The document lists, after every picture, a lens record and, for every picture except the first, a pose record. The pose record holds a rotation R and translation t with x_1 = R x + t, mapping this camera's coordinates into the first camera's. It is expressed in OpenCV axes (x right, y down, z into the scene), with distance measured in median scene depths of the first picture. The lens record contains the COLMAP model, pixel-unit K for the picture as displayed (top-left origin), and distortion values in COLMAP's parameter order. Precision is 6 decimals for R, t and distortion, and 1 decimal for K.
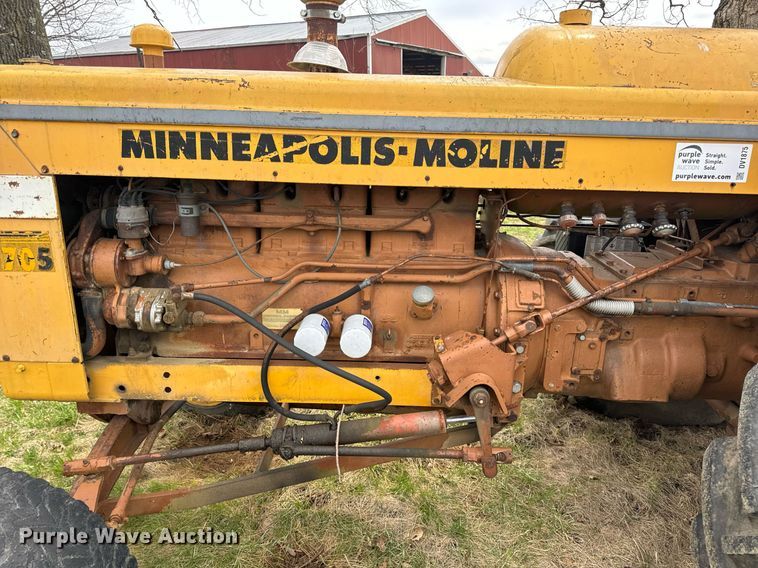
lens RADIAL K [[539.9, 0, 379.0], [0, 539.9, 284.0], [0, 0, 1]] dist [0.063902, -0.087516]
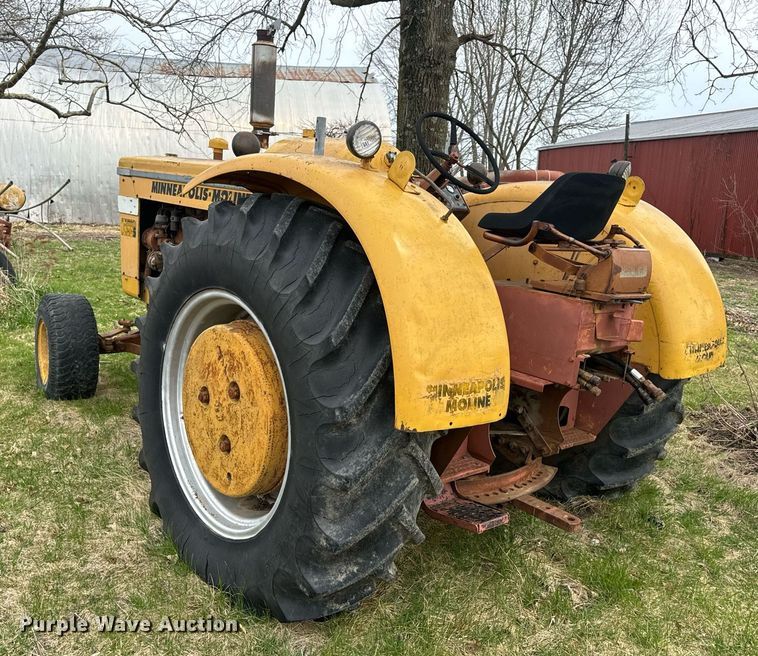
lens RADIAL K [[710.9, 0, 347.1], [0, 710.9, 320.9], [0, 0, 1]] dist [0.113778, -0.188071]
pose [[0.656713, 0.172096, -0.734241, 2.332414], [-0.283809, 0.958436, -0.029197, 0.151121], [0.698699, 0.227558, 0.678260, -0.403600]]
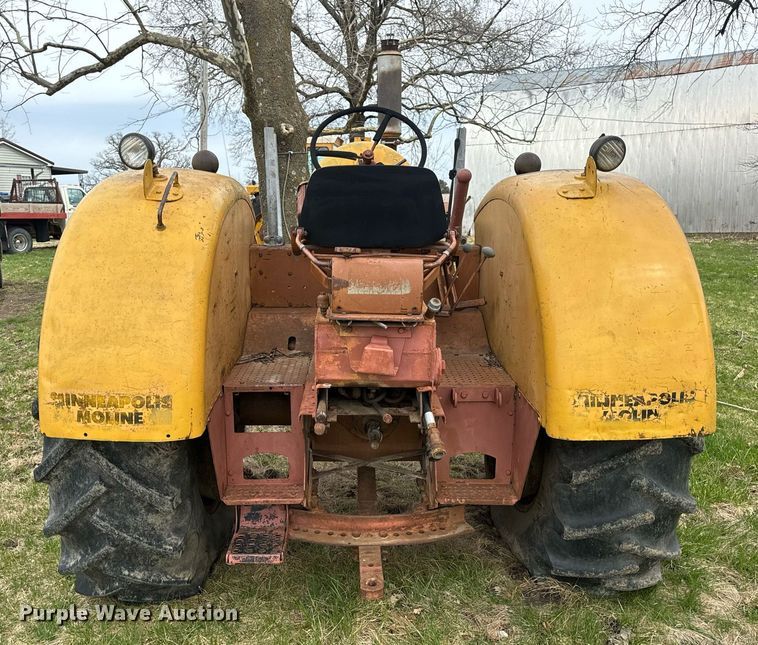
lens RADIAL K [[686.5, 0, 361.0], [0, 686.5, 331.8], [0, 0, 1]] dist [0.106343, -0.163474]
pose [[0.042849, 0.201424, -0.978566, 2.751160], [-0.295538, 0.938187, 0.180172, -0.315415], [0.954369, 0.281483, 0.099729, 0.975207]]
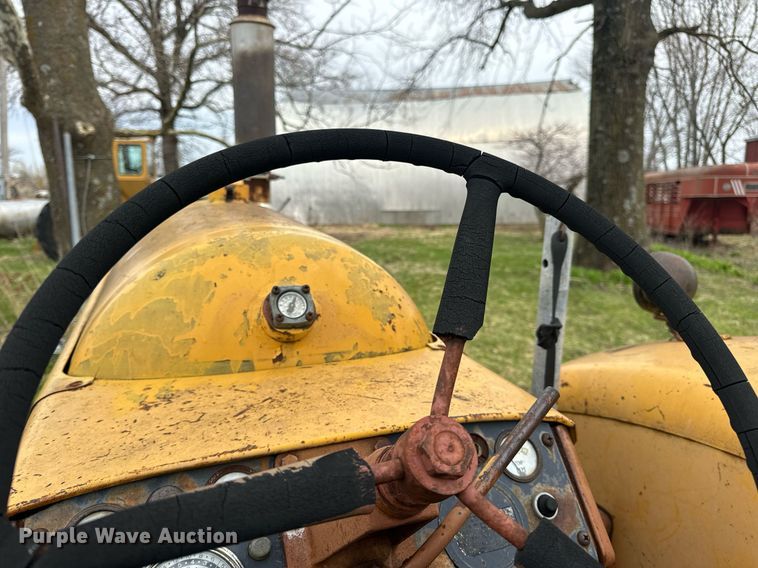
lens RADIAL K [[539.9, 0, 379.0], [0, 539.9, 284.0], [0, 0, 1]] dist [0.063902, -0.087516]
pose [[0.387485, 0.180627, -0.904007, 1.157497], [-0.293843, 0.953668, 0.064599, -0.489991], [0.873792, 0.240605, 0.422608, 0.922591]]
